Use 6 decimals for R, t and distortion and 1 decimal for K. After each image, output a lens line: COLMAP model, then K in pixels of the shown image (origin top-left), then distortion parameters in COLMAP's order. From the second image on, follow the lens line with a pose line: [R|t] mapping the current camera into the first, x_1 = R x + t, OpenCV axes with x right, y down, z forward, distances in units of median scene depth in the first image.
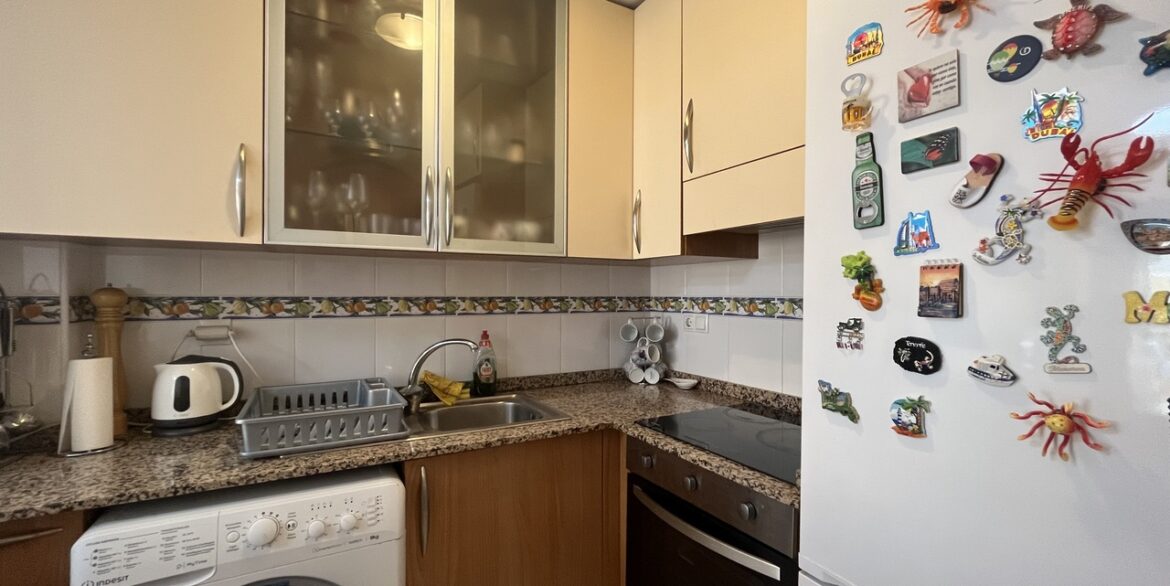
lens RADIAL K [[476.9, 0, 587.8], [0, 476.9, 291.4], [0, 0, 1]] dist [-0.000416, -0.000844]
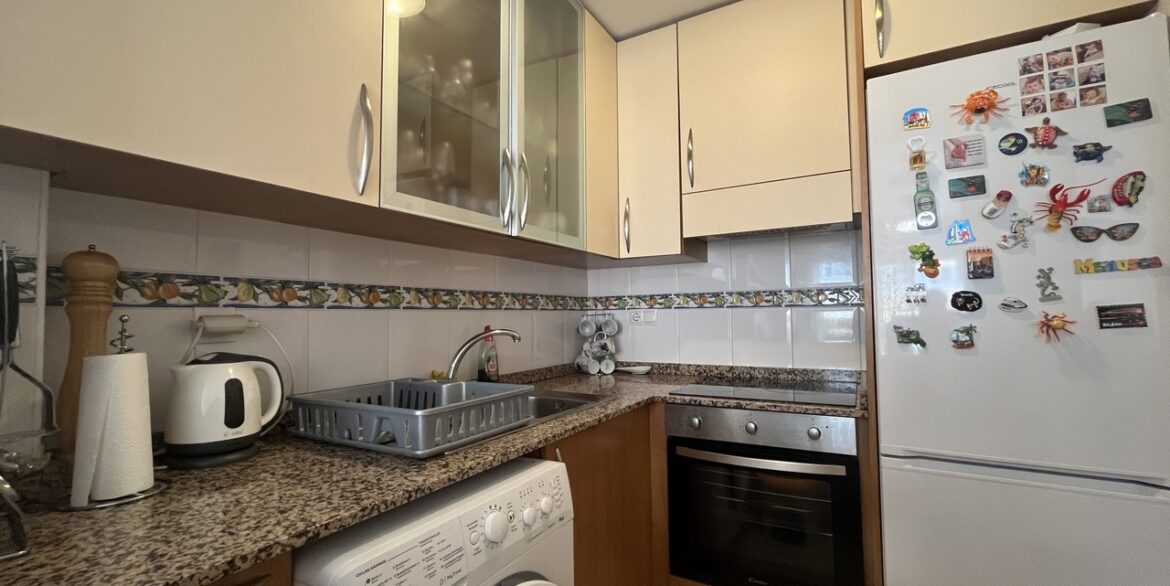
lens RADIAL K [[476.9, 0, 584.3], [0, 476.9, 291.7], [0, 0, 1]] dist [-0.000416, -0.000844]
pose [[0.863901, 0.011293, 0.503536, -0.927248], [0.013559, 0.998865, -0.045665, 0.105752], [-0.503480, 0.046278, 0.862767, 0.130172]]
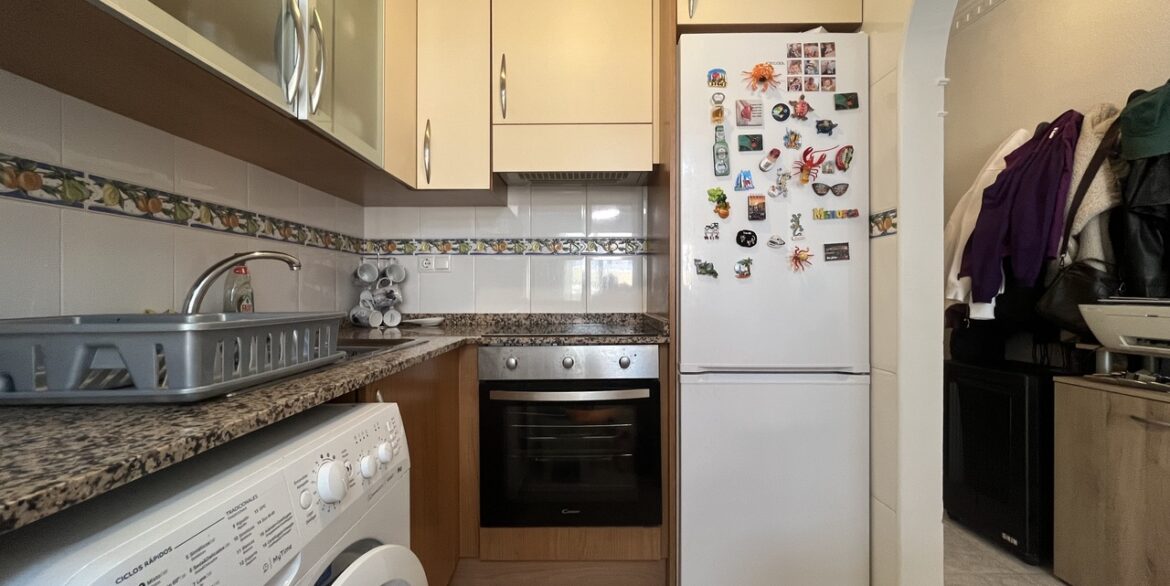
lens RADIAL K [[476.9, 0, 581.2], [0, 476.9, 291.5], [0, 0, 1]] dist [-0.000416, -0.000844]
pose [[0.501225, -0.003222, 0.865311, -0.989616], [0.001456, 0.999995, 0.002880, 0.238671], [-0.865316, -0.000183, 0.501227, 0.382658]]
